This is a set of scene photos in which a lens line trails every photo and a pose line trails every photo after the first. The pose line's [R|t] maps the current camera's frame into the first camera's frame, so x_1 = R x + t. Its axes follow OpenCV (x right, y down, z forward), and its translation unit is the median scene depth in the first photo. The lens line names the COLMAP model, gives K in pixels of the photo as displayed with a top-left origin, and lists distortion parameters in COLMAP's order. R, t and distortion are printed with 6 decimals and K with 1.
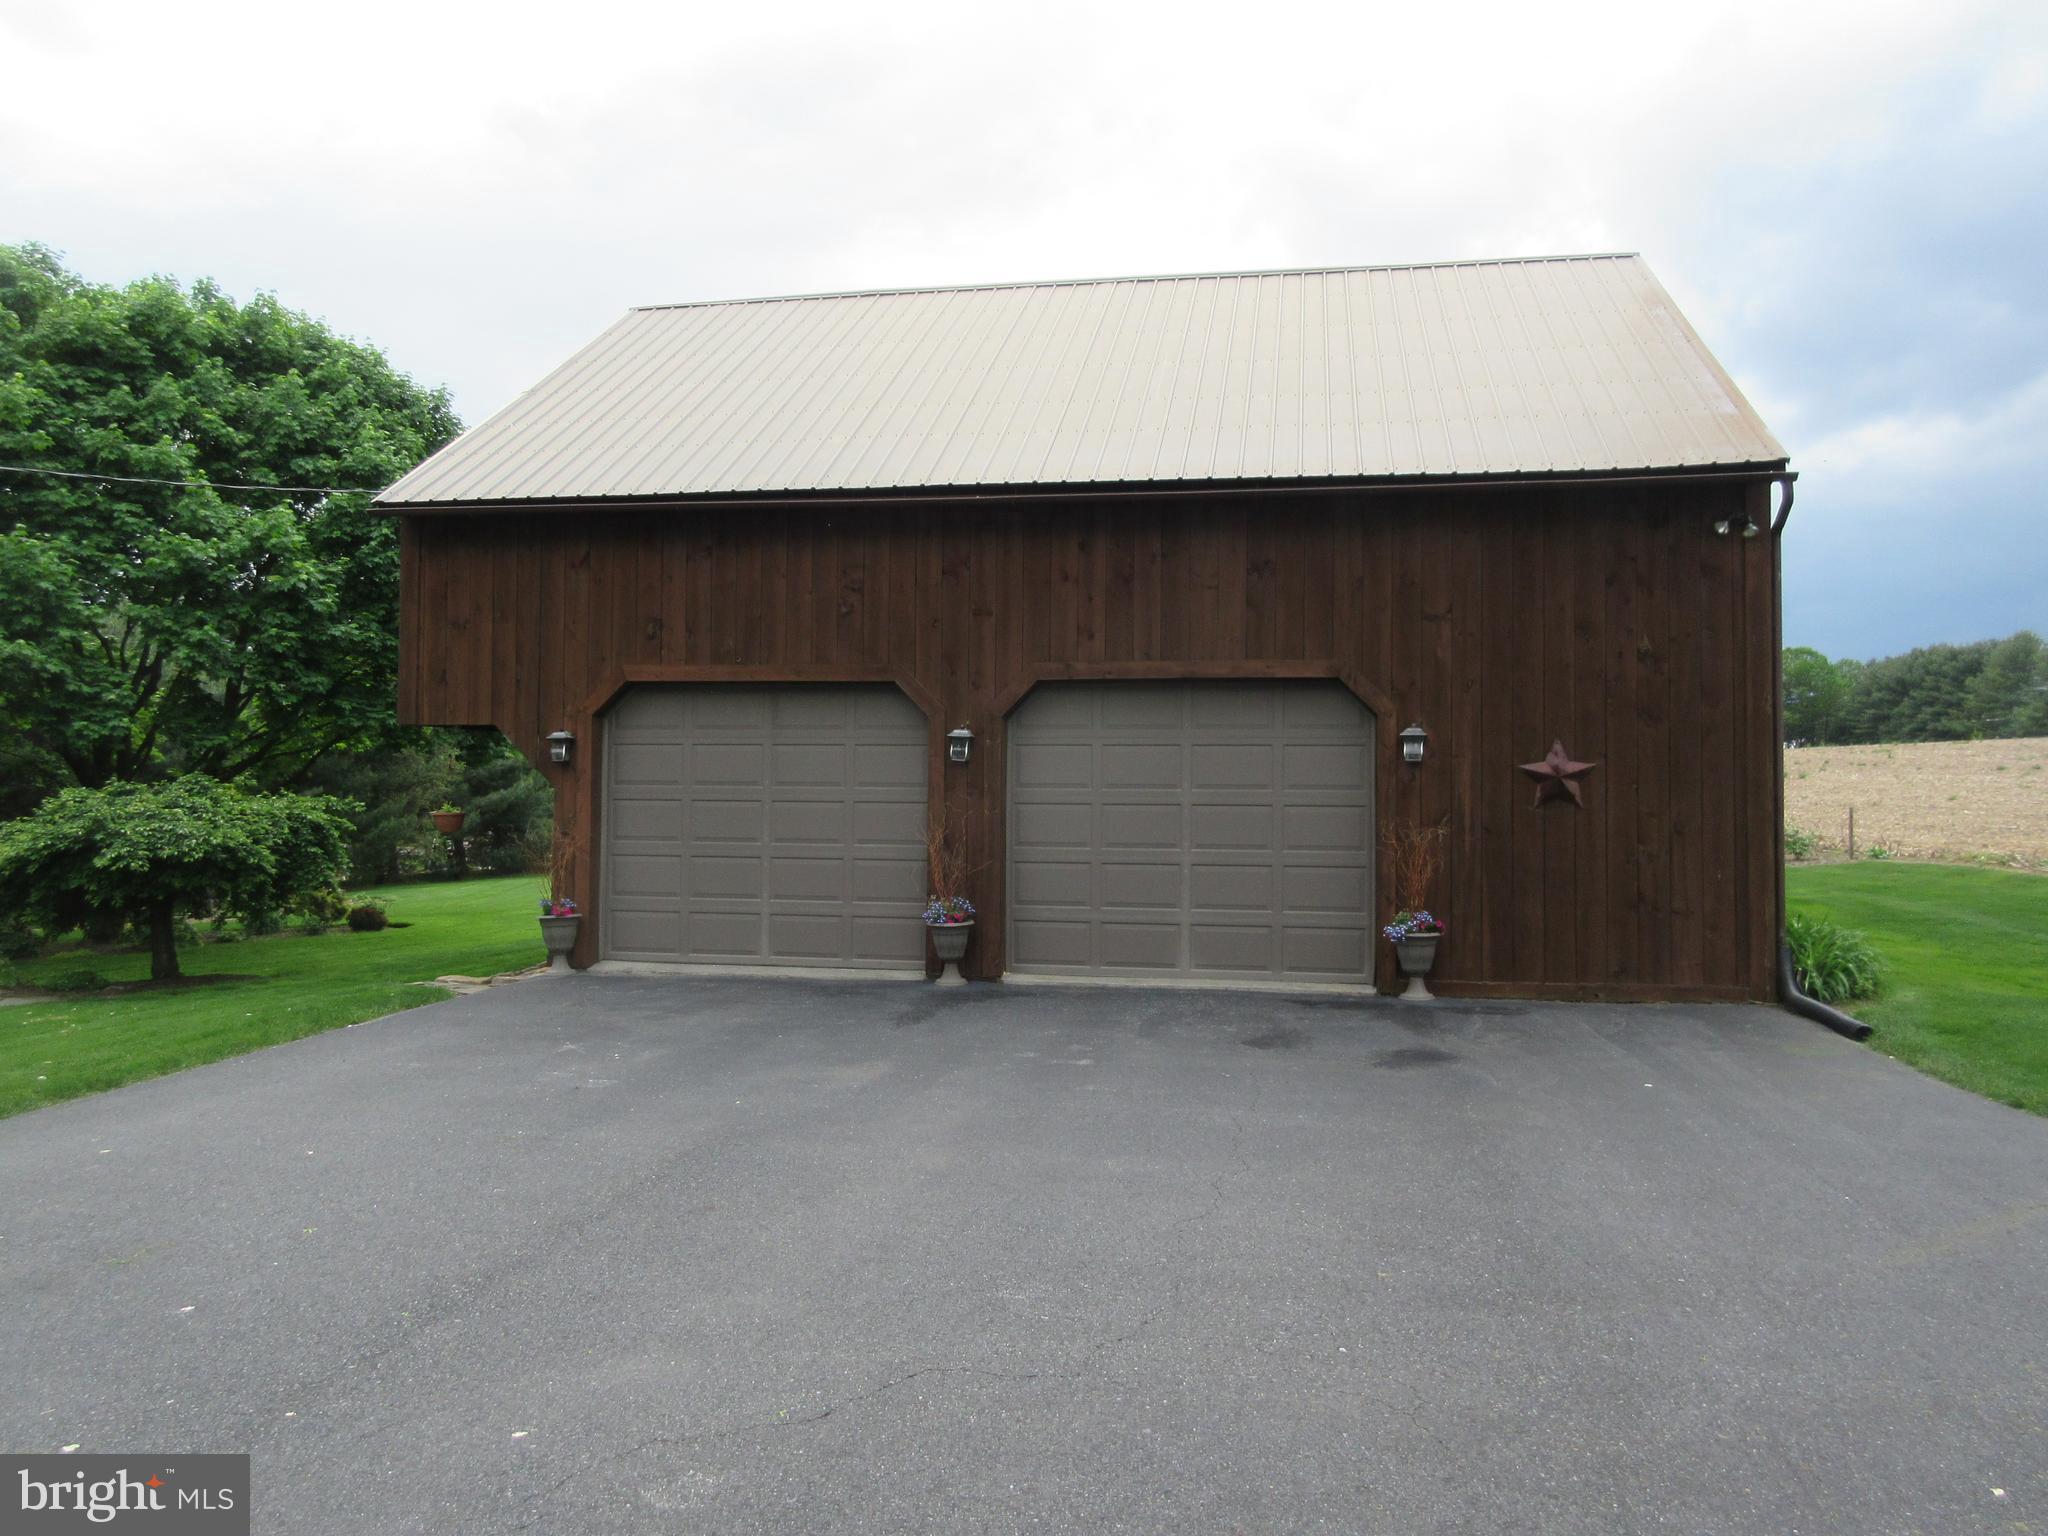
lens RADIAL K [[1506.3, 0, 1027.7], [0, 1506.3, 768.0], [0, 0, 1]] dist [-0.032316, 0.027976]
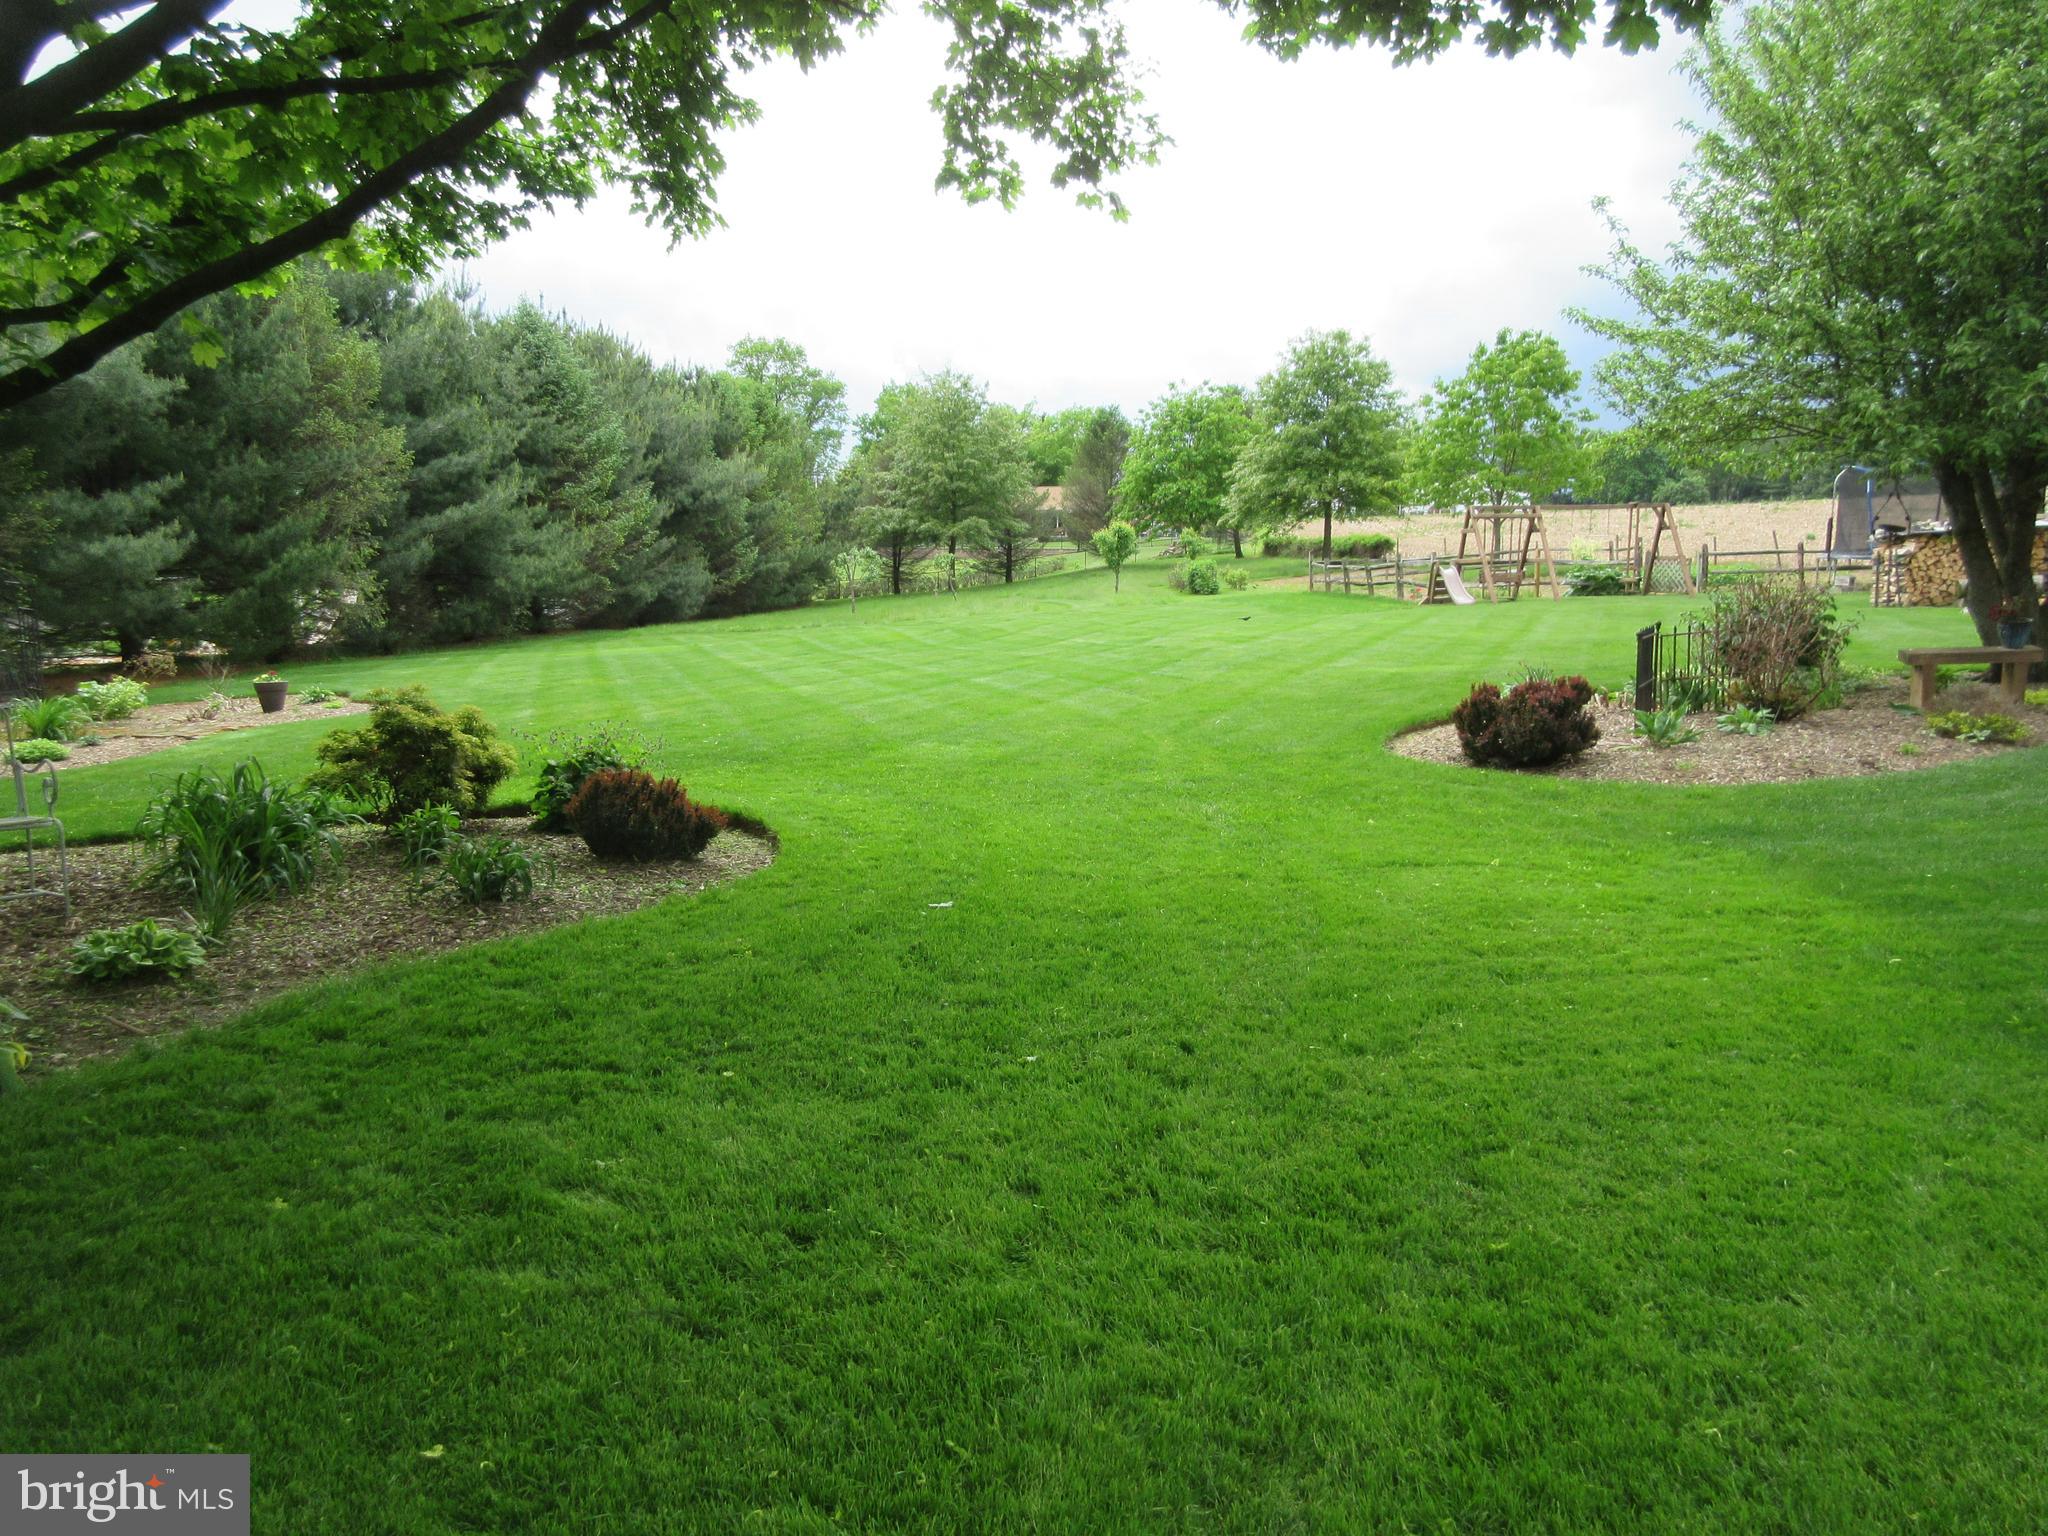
lens RADIAL K [[1506.3, 0, 1019.9], [0, 1506.3, 761.0], [0, 0, 1]] dist [-0.032316, 0.027976]
pose [[0.992595, -0.027293, 0.118367, -0.894005], [0.009580, 0.988985, 0.147703, 0.130448], [-0.121095, -0.145475, 0.981923, 1.625160]]
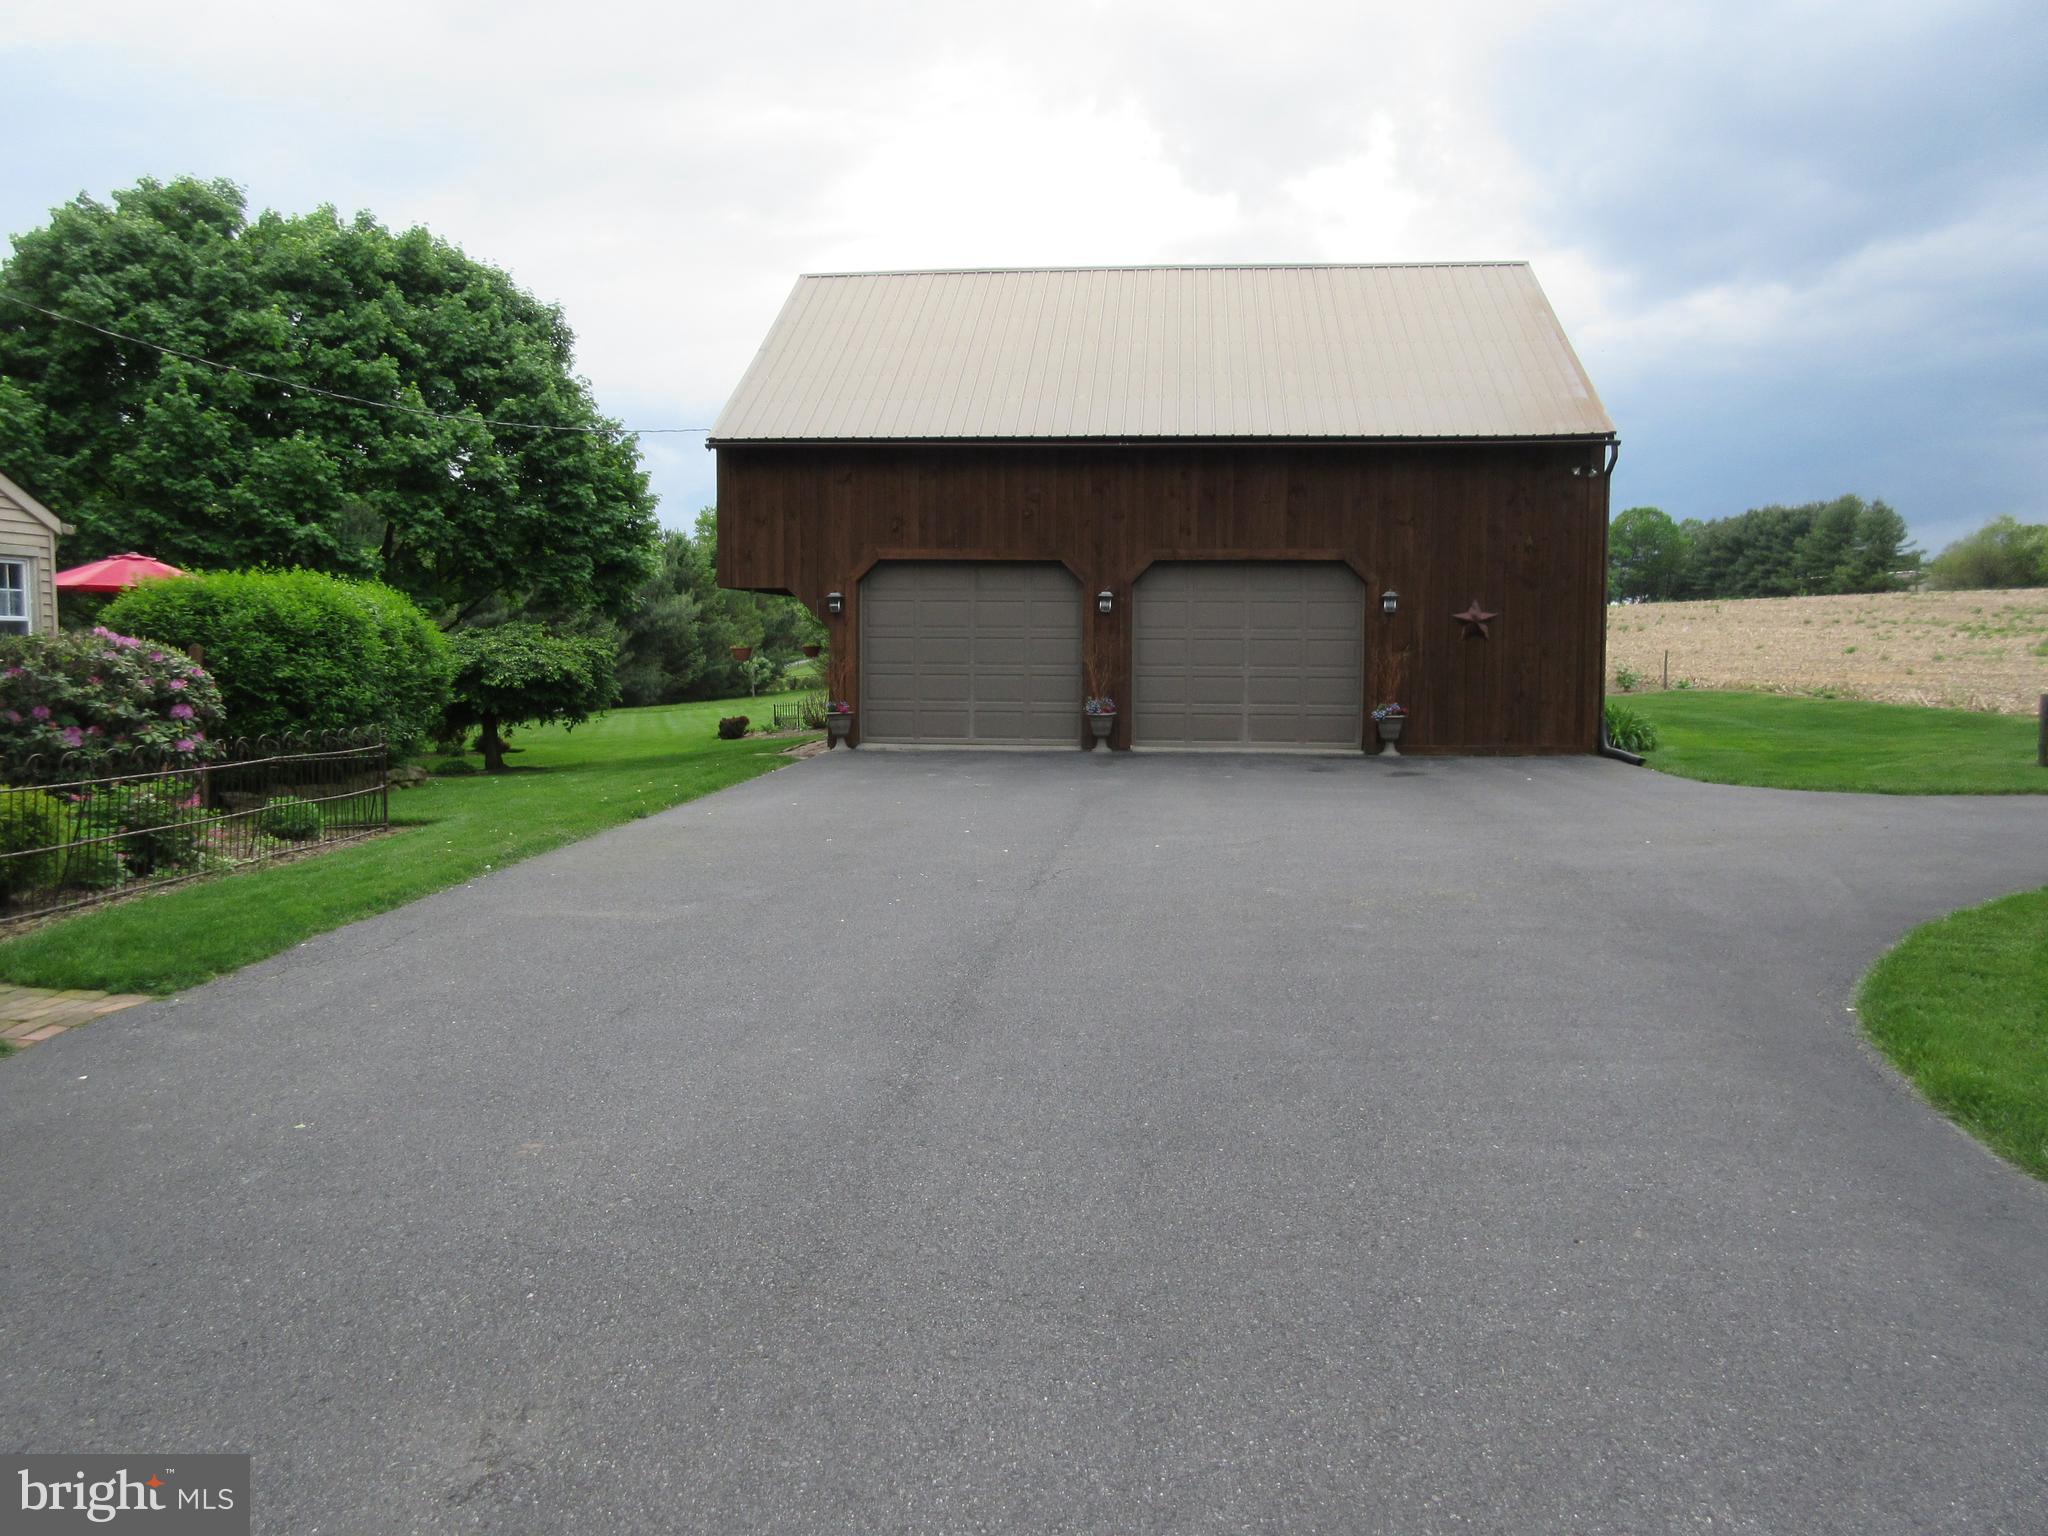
lens RADIAL K [[1506.3, 0, 1019.7], [0, 1506.3, 777.0], [0, 0, 1]] dist [-0.032316, 0.027976]
pose [[0.996530, -0.009301, 0.082719, -0.252932], [0.000832, 0.994801, 0.101836, 0.006458], [-0.083236, -0.101414, 0.991356, -0.546255]]
